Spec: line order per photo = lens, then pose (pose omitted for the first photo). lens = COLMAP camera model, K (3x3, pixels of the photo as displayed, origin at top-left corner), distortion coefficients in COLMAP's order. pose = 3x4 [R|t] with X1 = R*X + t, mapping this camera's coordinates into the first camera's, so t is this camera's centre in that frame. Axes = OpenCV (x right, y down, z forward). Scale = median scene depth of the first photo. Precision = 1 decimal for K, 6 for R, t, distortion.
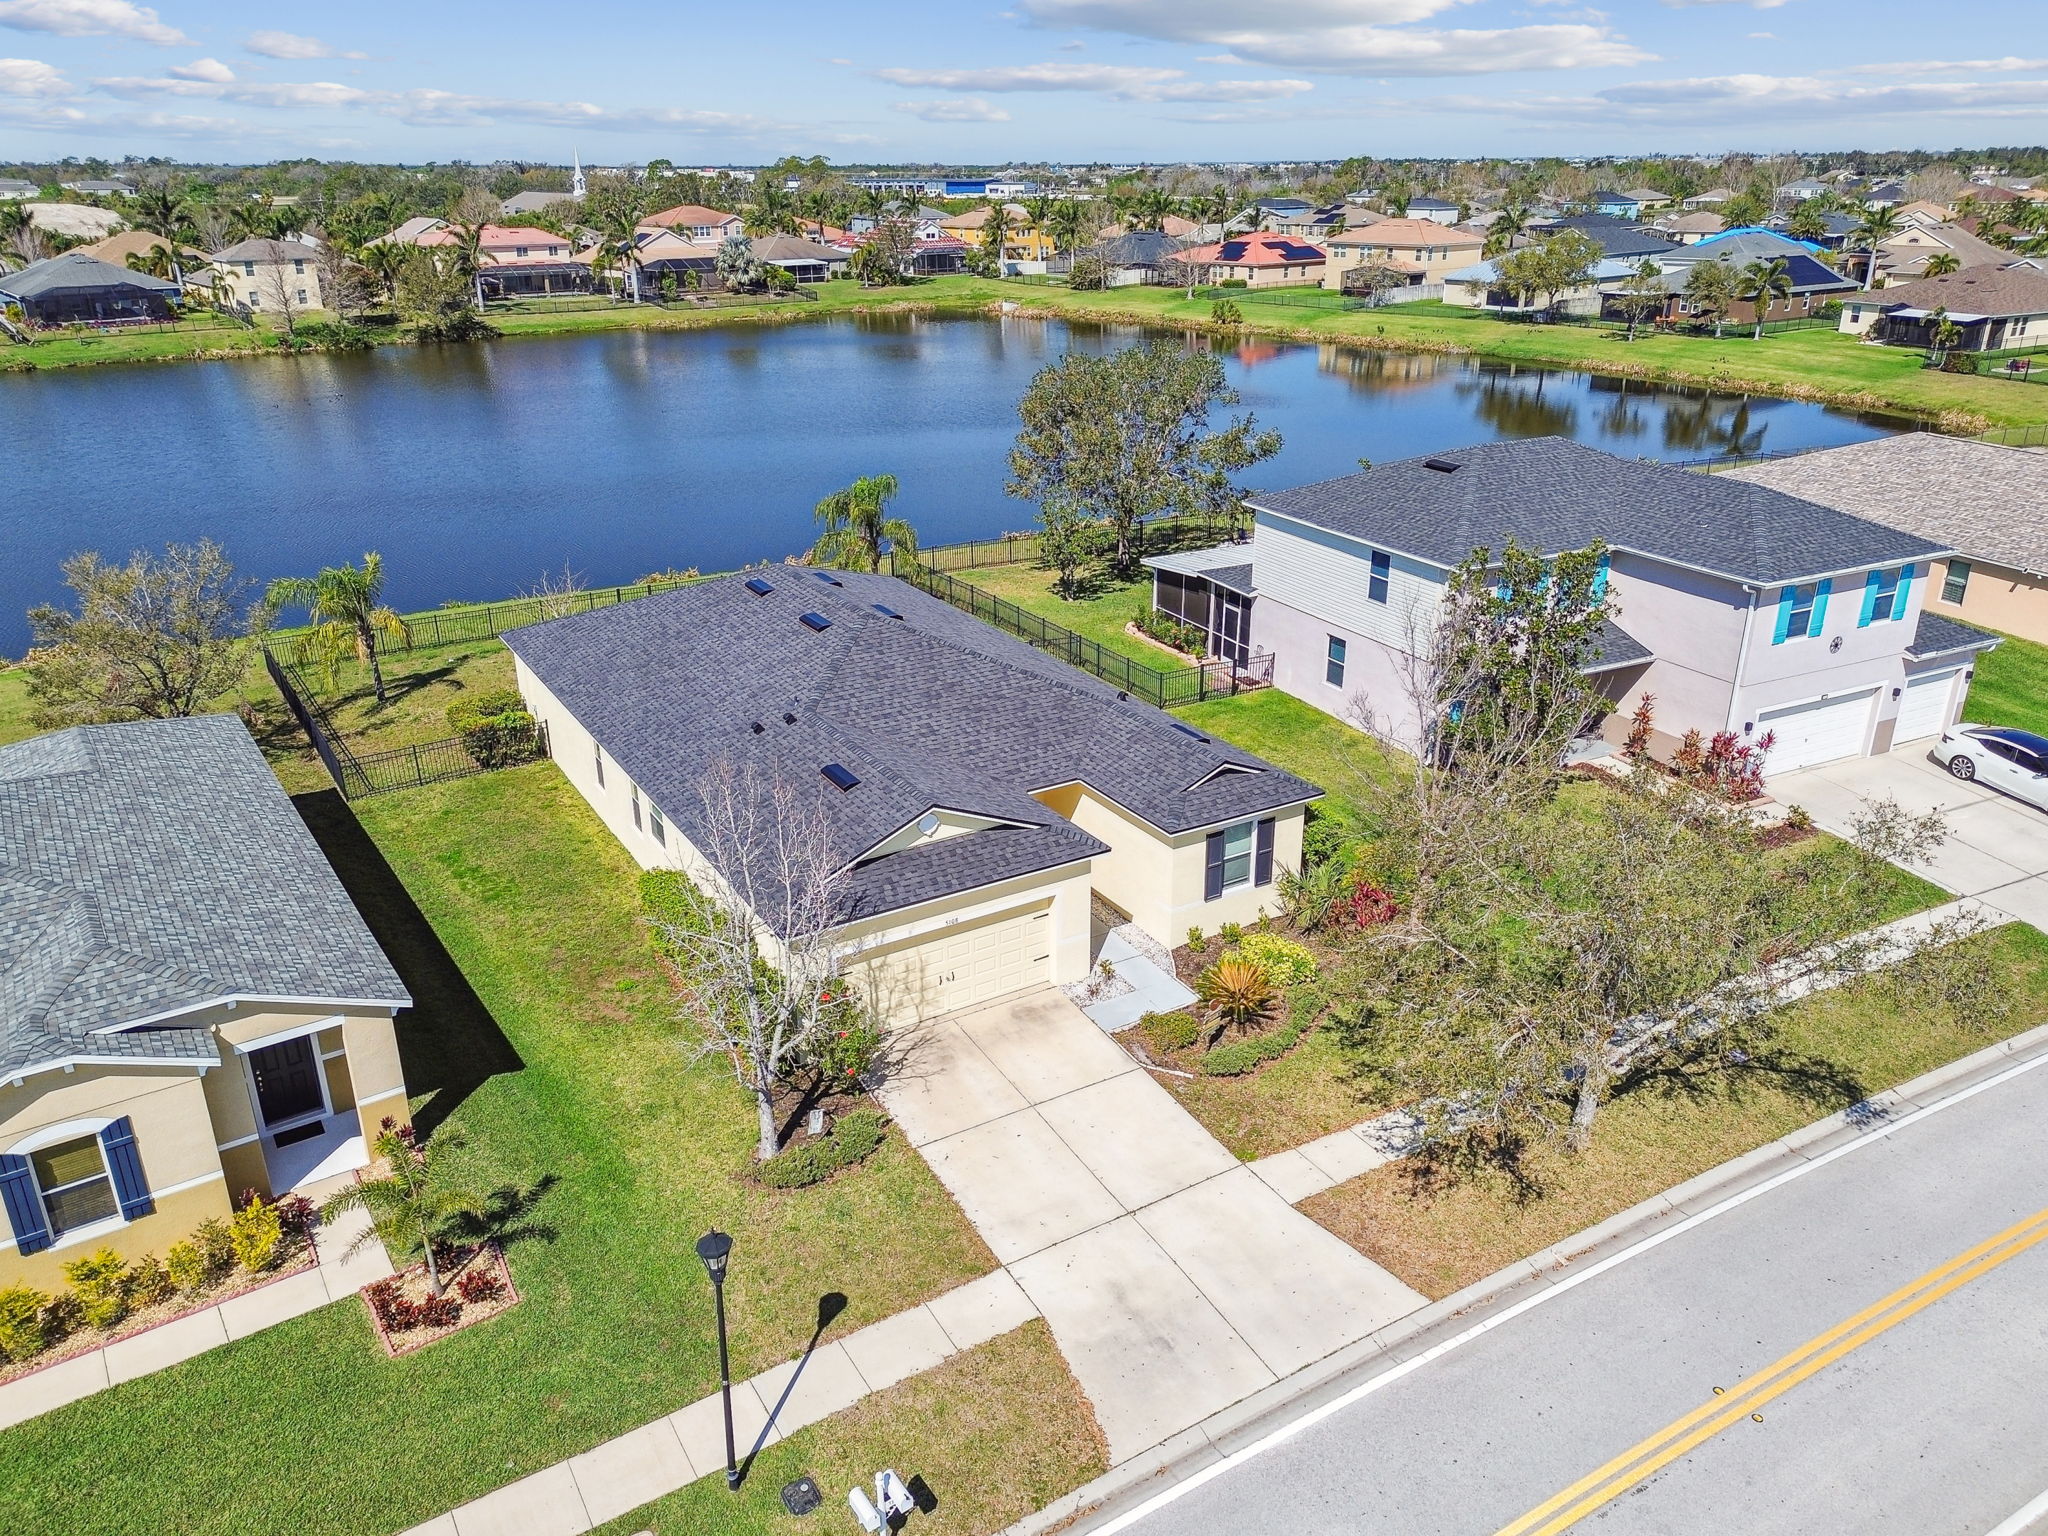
lens RADIAL K [[1475.7, 0, 1024.0], [0, 1475.7, 768.0], [0, 0, 1]] dist [0.072143, -0.061679]
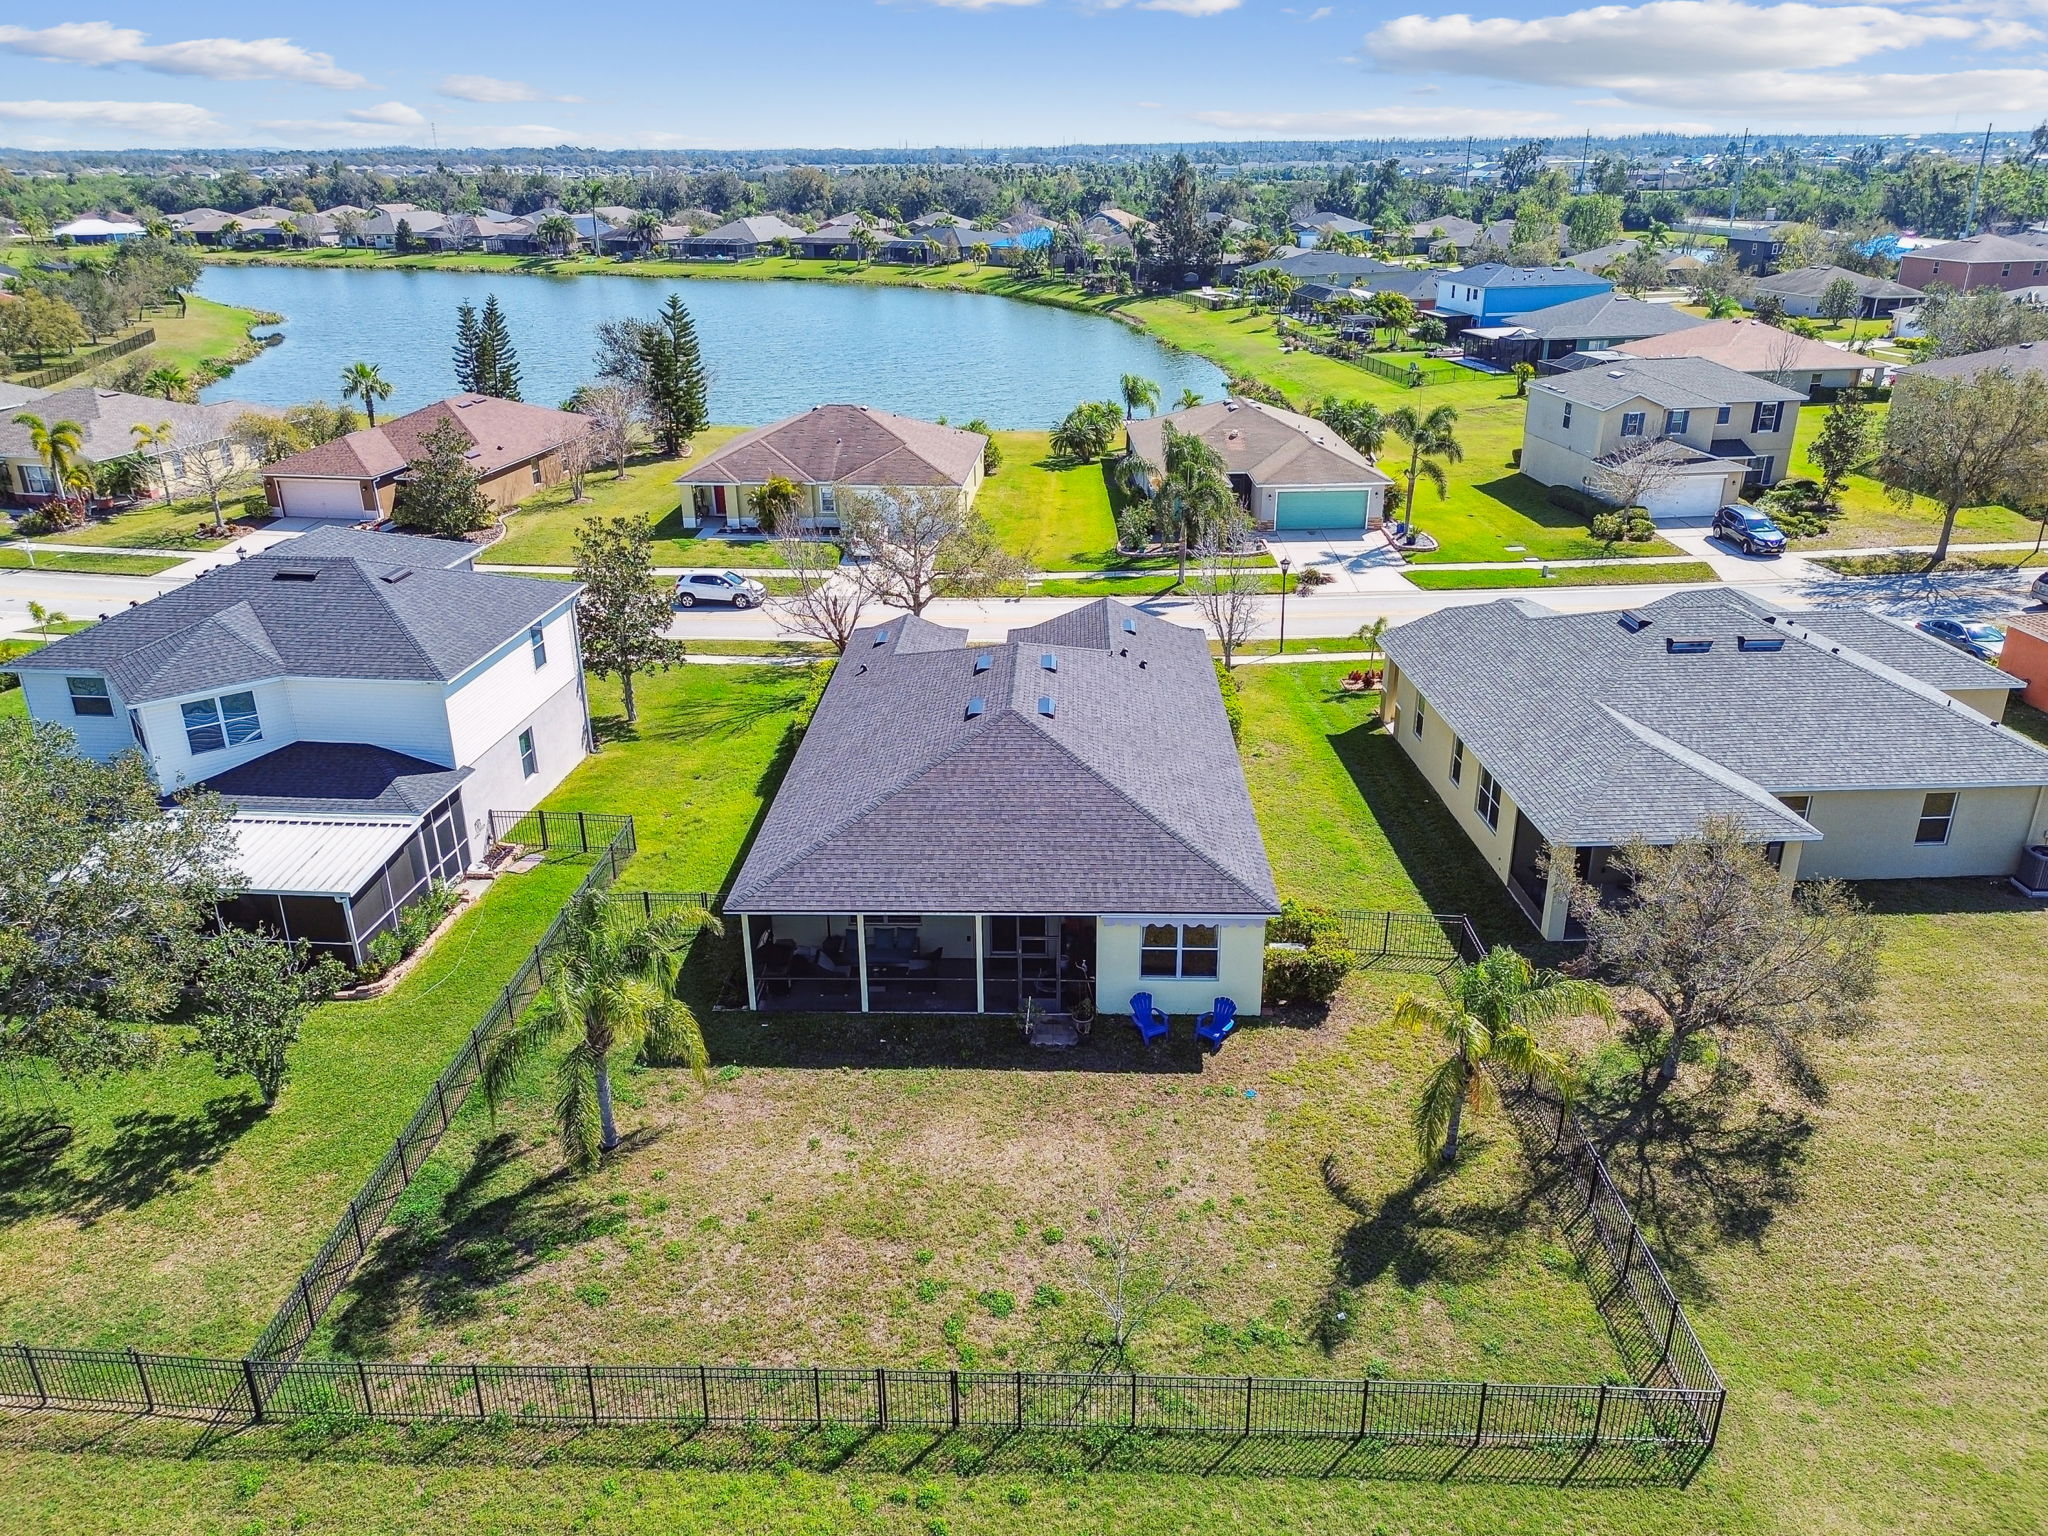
lens RADIAL K [[1475.3, 0, 1030.3], [0, 1475.3, 764.9], [0, 0, 1]] dist [0.068131, -0.070016]
pose [[-0.845654, -0.190974, 0.498396, -0.689495], [0.212916, 0.735571, 0.643119, -0.753770], [-0.489425, 0.649972, -0.581377, 1.651559]]
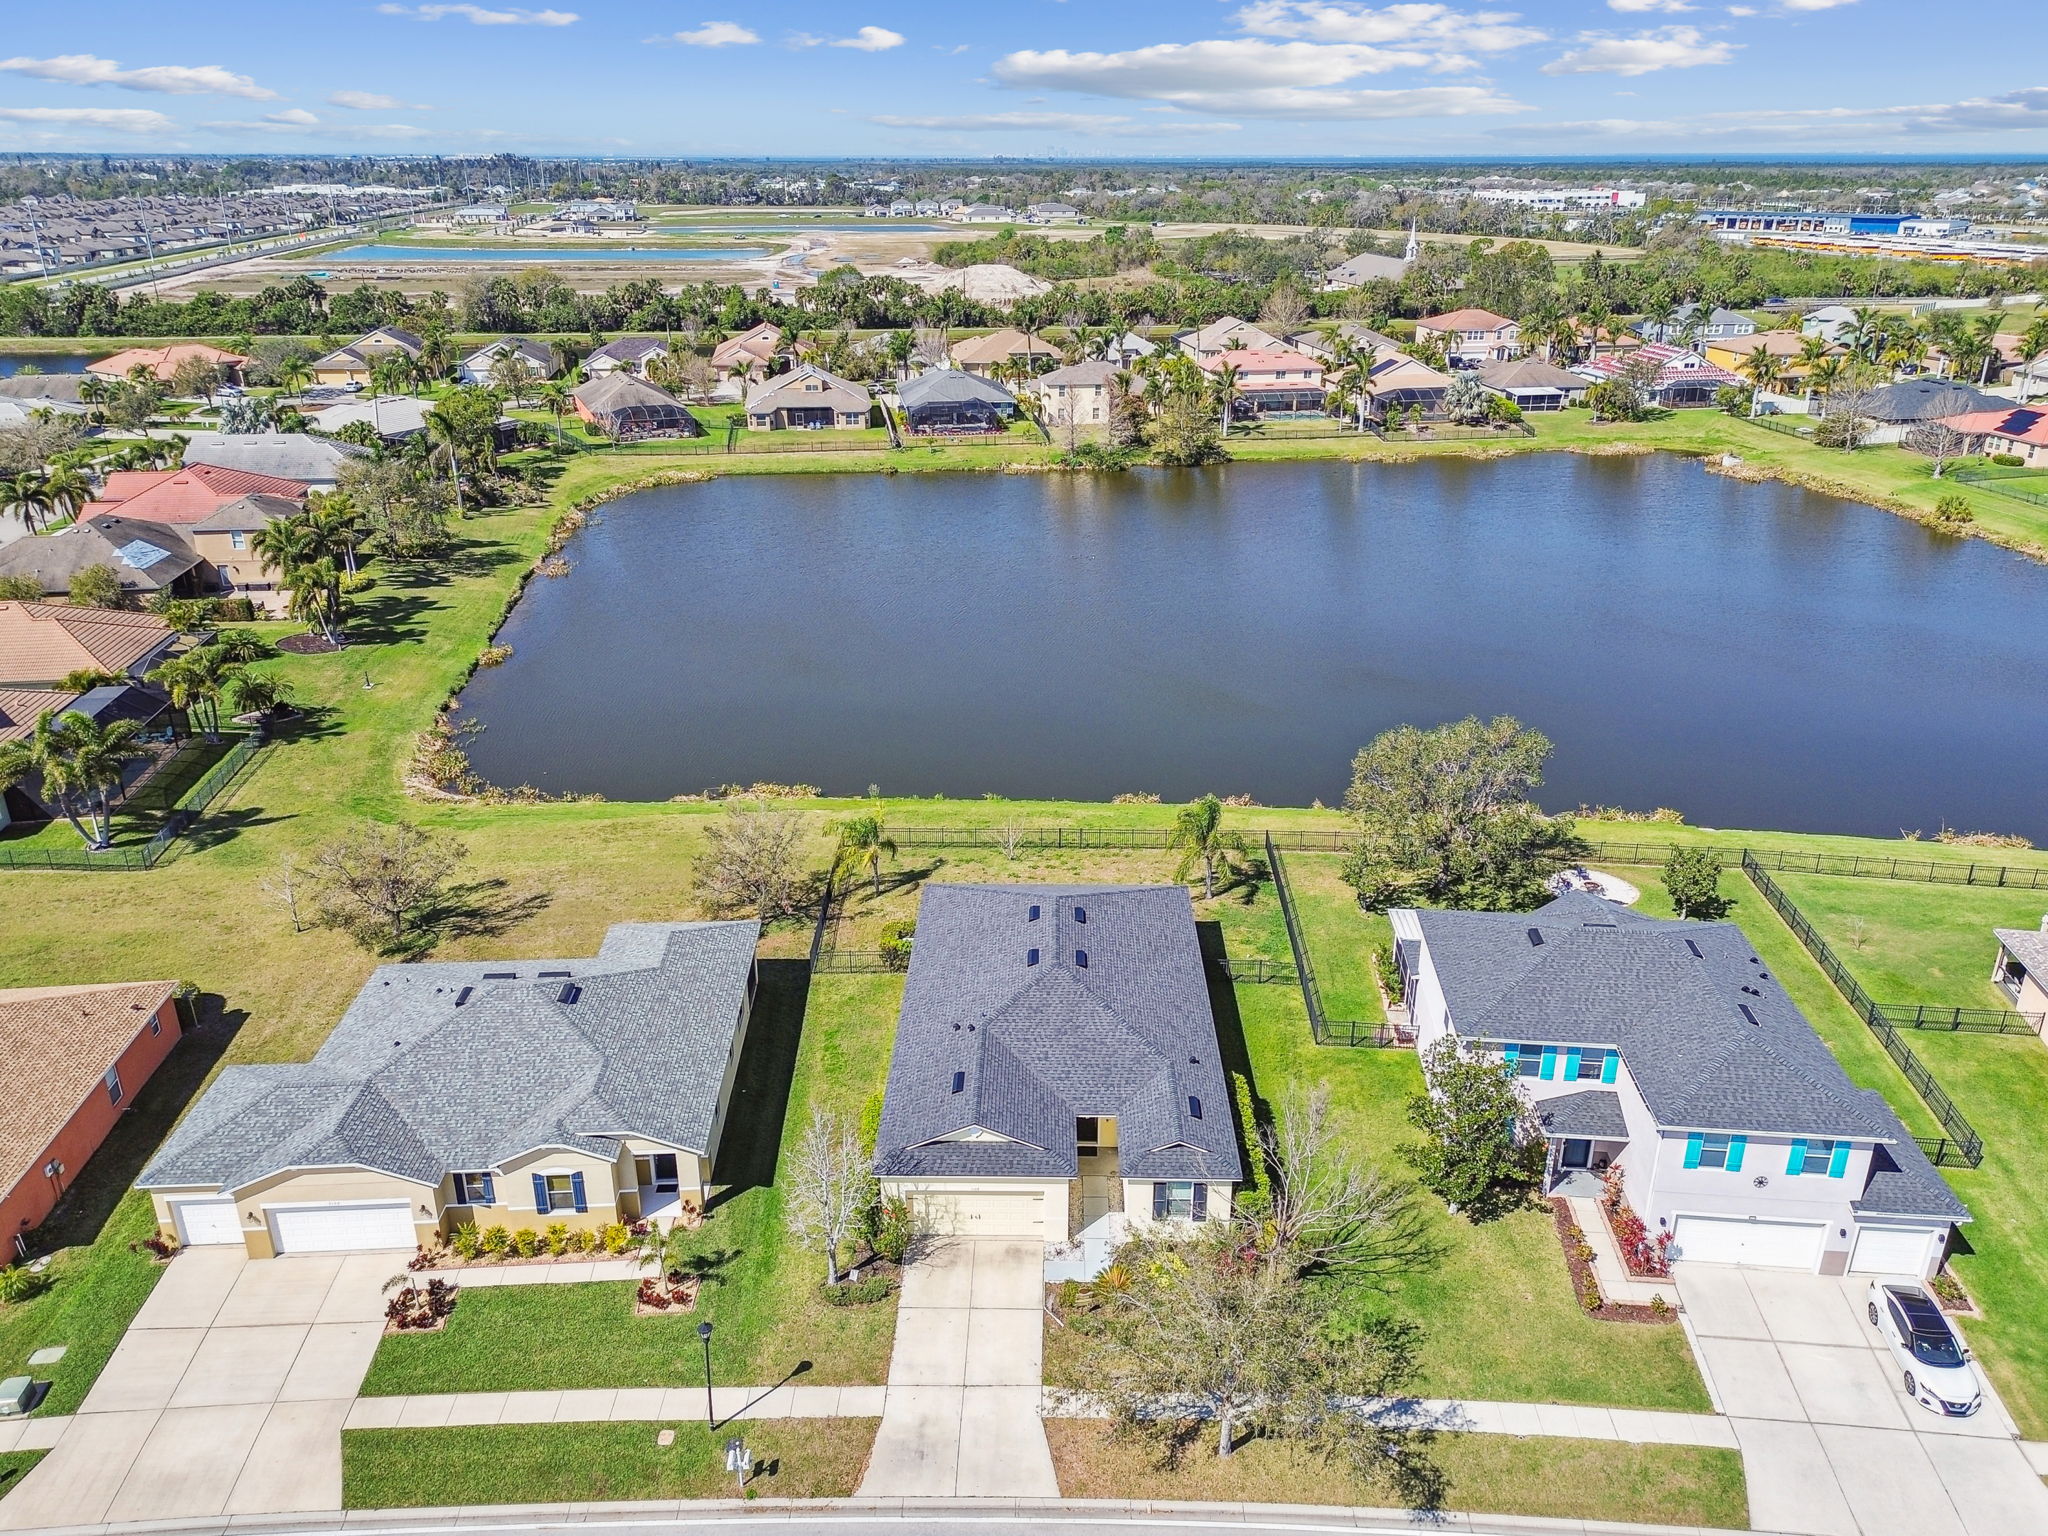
lens RADIAL K [[1475.3, 0, 1030.3], [0, 1475.3, 764.9], [0, 0, 1]] dist [0.068131, -0.070016]
pose [[0.851634, 0.205708, -0.482083, 0.568582], [-0.203041, 0.977428, 0.058390, -0.382082], [0.483212, 0.048156, 0.874178, -0.416685]]
